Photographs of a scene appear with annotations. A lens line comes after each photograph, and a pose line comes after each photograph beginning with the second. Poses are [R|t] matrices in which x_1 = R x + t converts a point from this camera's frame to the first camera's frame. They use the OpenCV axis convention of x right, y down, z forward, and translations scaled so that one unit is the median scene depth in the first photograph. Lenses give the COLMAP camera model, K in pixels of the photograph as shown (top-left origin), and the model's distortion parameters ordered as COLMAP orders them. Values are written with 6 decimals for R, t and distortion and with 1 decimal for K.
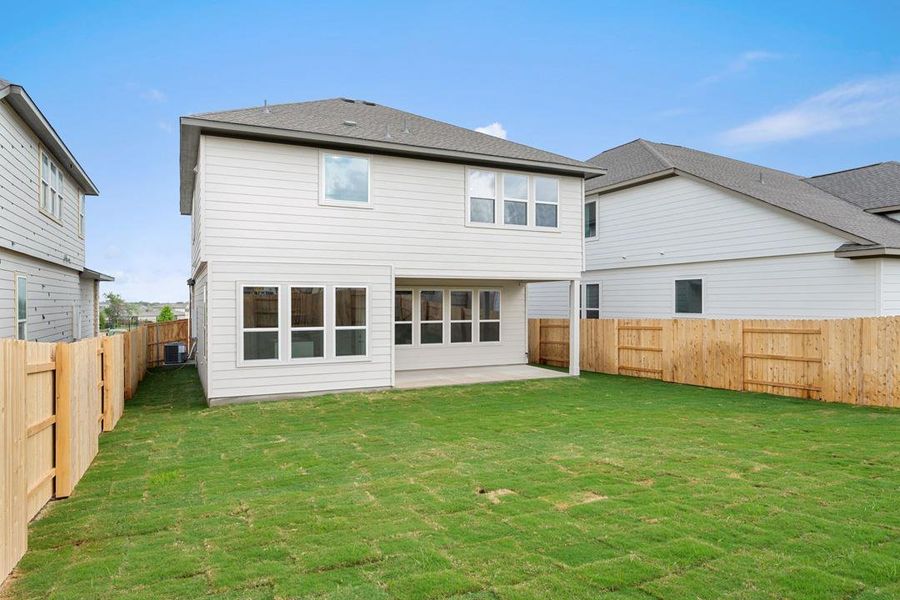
lens RADIAL K [[570.7, 0, 452.9], [0, 570.7, 301.4], [0, 0, 1]] dist [-0.003740, -0.002051]
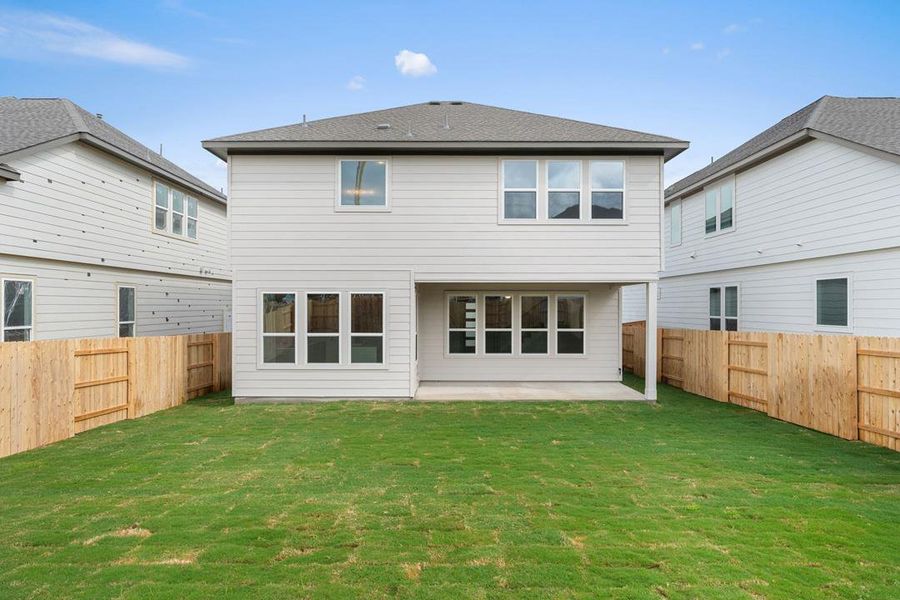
lens RADIAL K [[570.7, 0, 450.3], [0, 570.7, 299.2], [0, 0, 1]] dist [-0.003740, -0.002051]
pose [[0.903543, -0.002319, -0.428492, 0.338177], [-0.002761, 0.999933, -0.011233, -0.003542], [0.428489, 0.011332, 0.903476, 0.160831]]
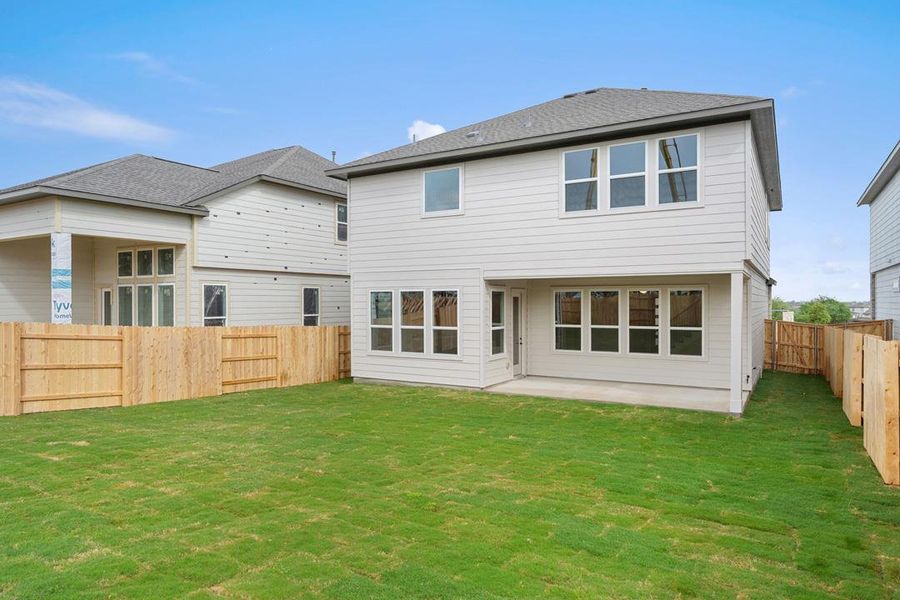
lens RADIAL K [[570.7, 0, 447.5], [0, 570.7, 302.9], [0, 0, 1]] dist [-0.003740, -0.002051]
pose [[0.549554, 0.001360, -0.835457, 0.661563], [0.000612, 0.999998, 0.002030, -0.002916], [0.835458, -0.001626, 0.549552, 0.376631]]
